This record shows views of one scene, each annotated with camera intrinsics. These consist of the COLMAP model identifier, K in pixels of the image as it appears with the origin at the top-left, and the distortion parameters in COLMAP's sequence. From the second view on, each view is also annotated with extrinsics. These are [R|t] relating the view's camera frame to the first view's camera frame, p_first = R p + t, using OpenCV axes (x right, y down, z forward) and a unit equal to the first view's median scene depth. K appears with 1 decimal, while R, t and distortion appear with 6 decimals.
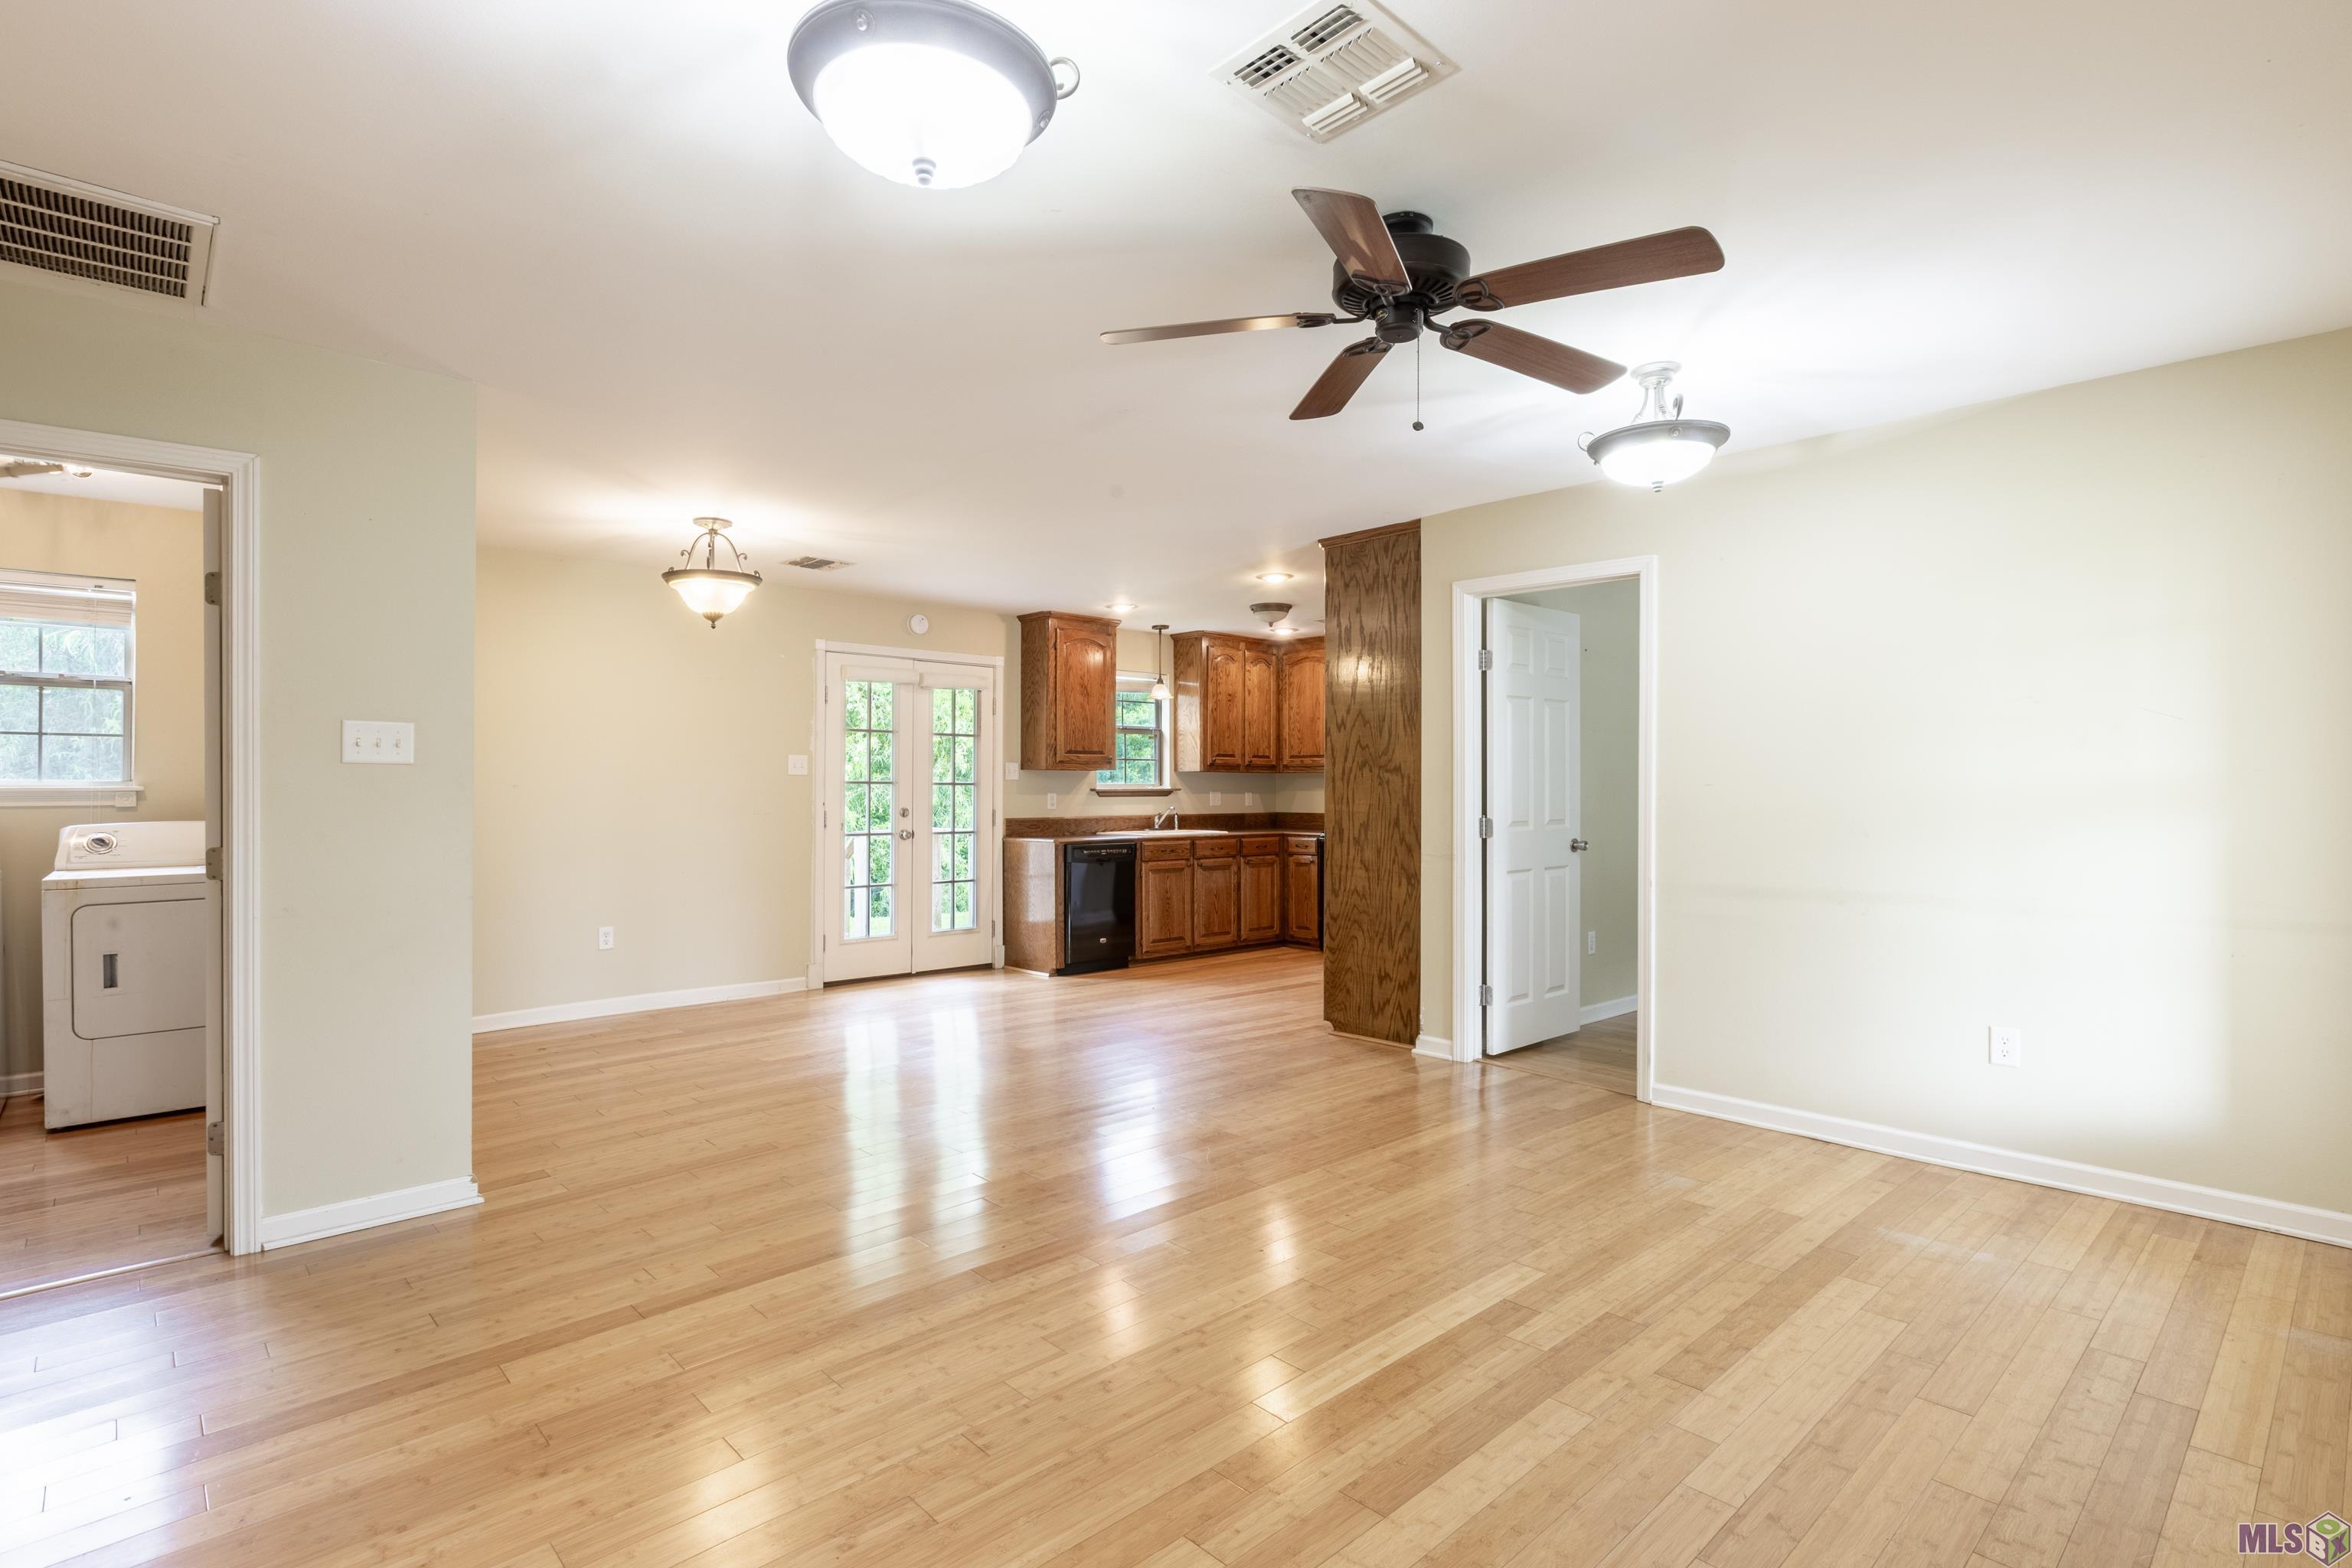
lens RADIAL K [[1134.7, 0, 1177.1], [0, 1134.7, 786.6], [0, 0, 1]] dist [-0.000417, -0.000002]
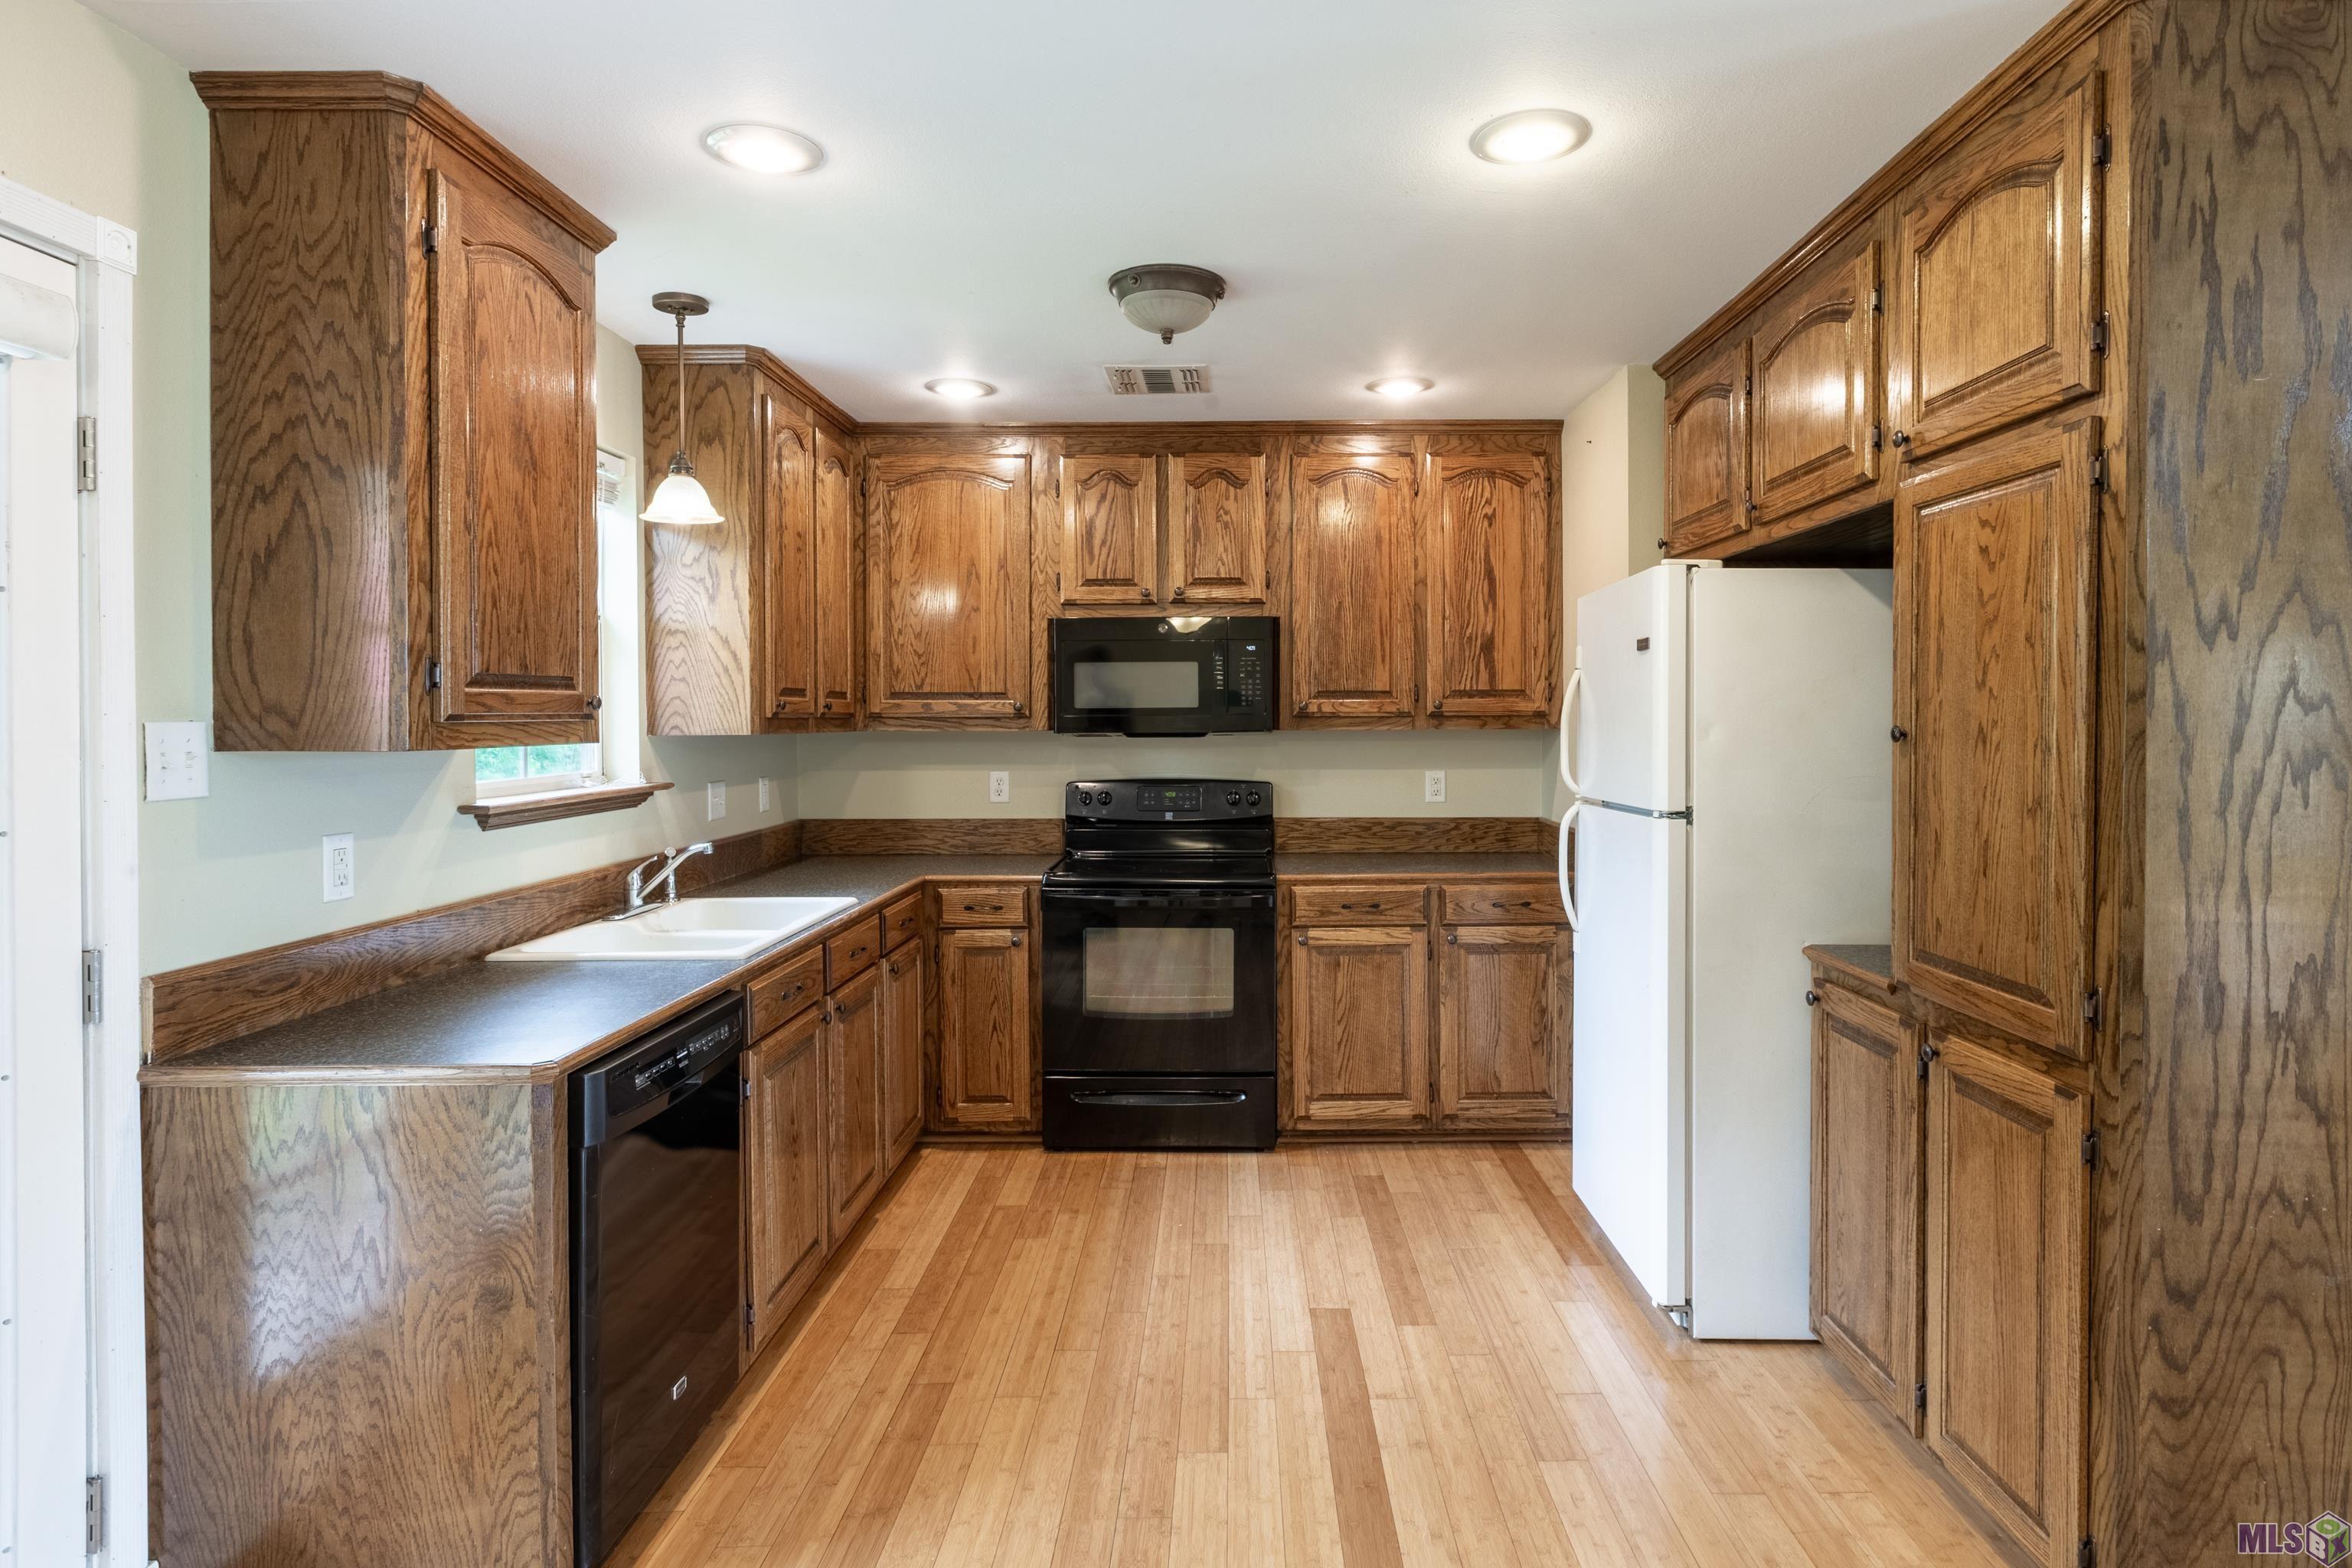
lens RADIAL K [[1230.0, 0, 1209.3], [0, 1230.0, 729.0], [0, 0, 1]] dist [0.003824, 0.000705]
pose [[0.685847, -0.010966, 0.727663, -0.178584], [0.001106, 0.999901, 0.014026, -0.022438], [-0.727745, -0.008815, 0.685791, 0.668835]]
